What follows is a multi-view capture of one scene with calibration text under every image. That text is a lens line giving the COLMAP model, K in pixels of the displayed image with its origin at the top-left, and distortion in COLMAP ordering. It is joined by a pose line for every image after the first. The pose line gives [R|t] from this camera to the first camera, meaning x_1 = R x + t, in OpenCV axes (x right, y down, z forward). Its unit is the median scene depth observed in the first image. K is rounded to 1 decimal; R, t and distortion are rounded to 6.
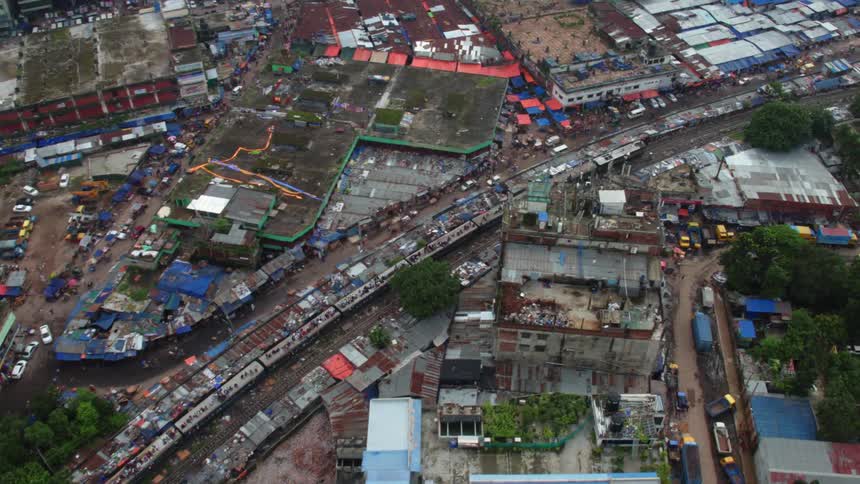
lens RADIAL K [[758.4, 0, 429.1], [0, 758.4, 239.5], [0, 0, 1]] dist [-0.122548, 0.021326]
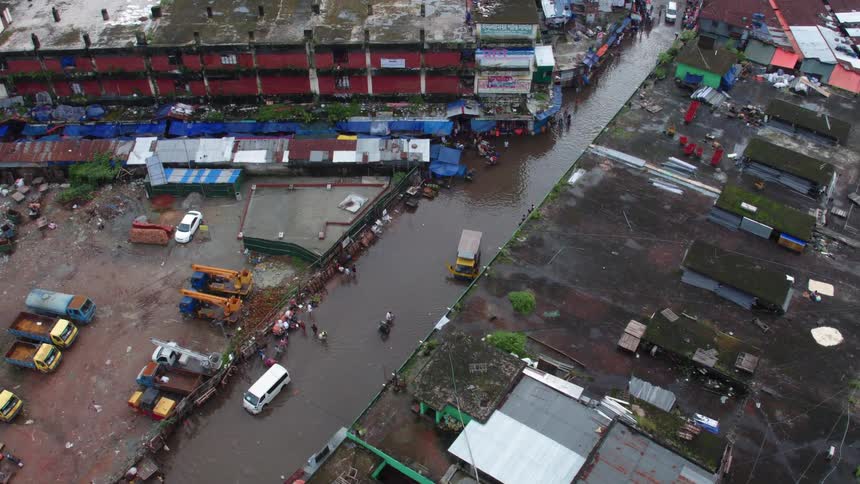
lens RADIAL K [[758.4, 0, 431.0], [0, 758.4, 245.3], [0, 0, 1]] dist [-0.122548, 0.021326]
pose [[0.935292, 0.242649, -0.257586, -0.220351], [-0.238552, 0.969966, 0.047538, -0.118037], [0.261384, 0.016986, 0.965085, 0.557904]]
